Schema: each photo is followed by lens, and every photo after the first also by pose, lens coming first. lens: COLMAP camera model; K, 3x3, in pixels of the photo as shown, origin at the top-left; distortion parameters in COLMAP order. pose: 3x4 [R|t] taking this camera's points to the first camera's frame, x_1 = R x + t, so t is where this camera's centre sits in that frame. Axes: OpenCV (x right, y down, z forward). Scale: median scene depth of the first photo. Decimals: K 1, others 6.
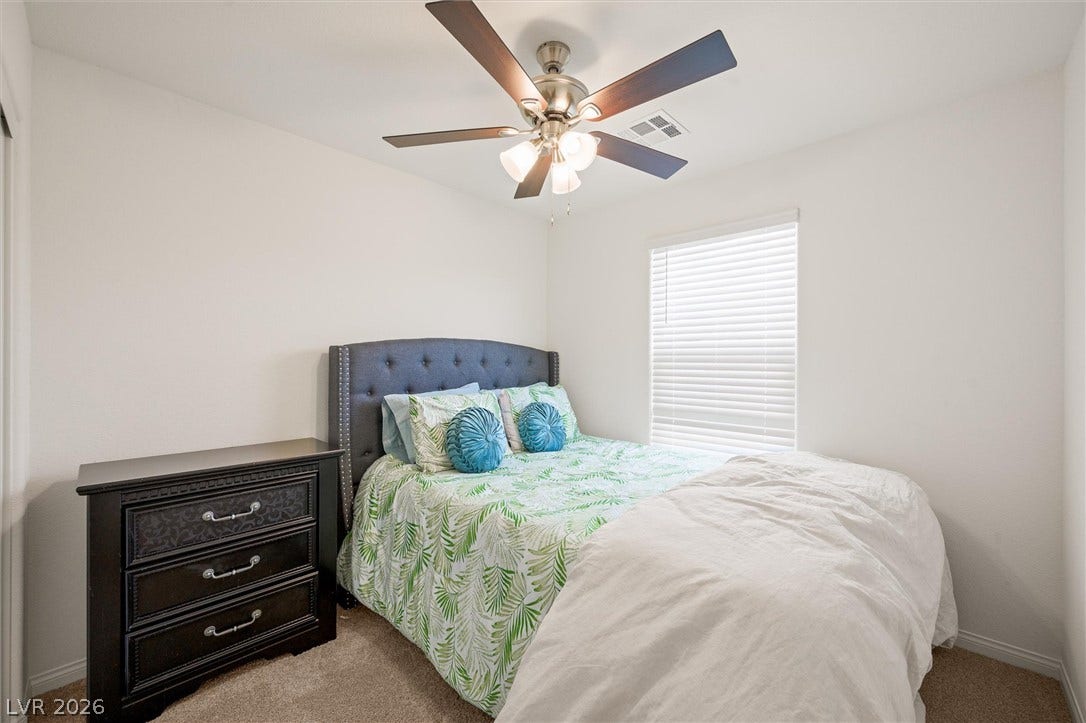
lens RADIAL K [[432.2, 0, 542.7], [0, 432.2, 362.5], [0, 0, 1]] dist [0.000741, 0.000235]
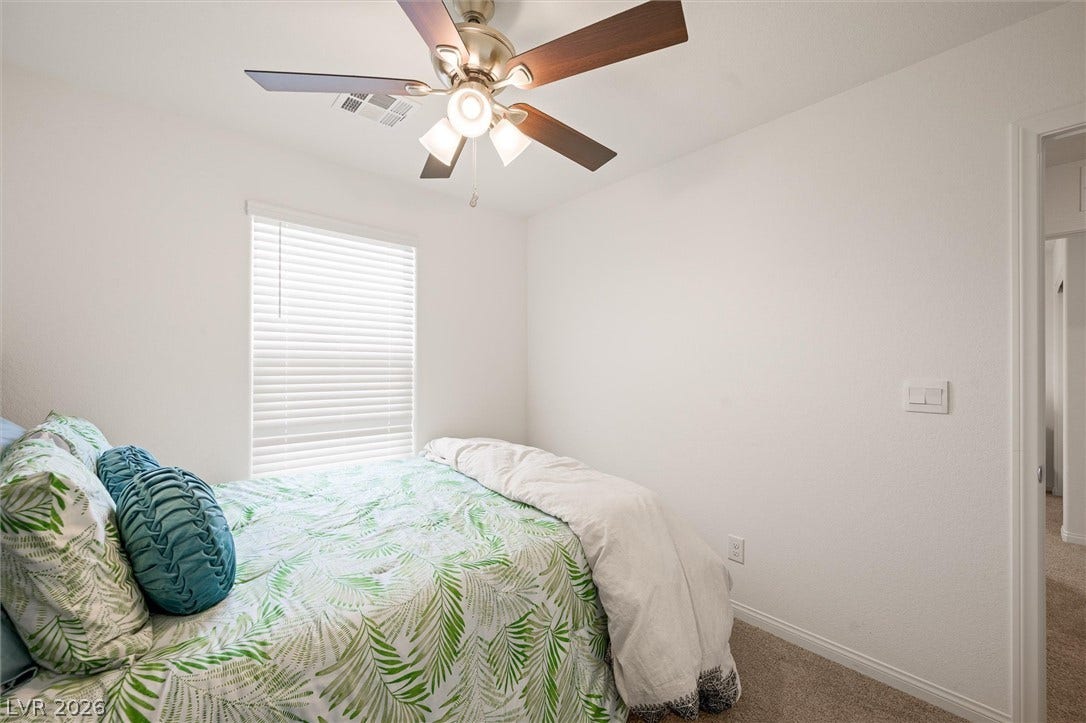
lens RADIAL K [[432.2, 0, 542.3], [0, 432.2, 366.7], [0, 0, 1]] dist [0.000741, 0.000235]
pose [[0.075249, -0.004083, 0.997156, -0.766080], [-0.000506, 0.999991, 0.004133, -0.006804], [-0.997165, -0.000815, 0.075246, 0.756413]]
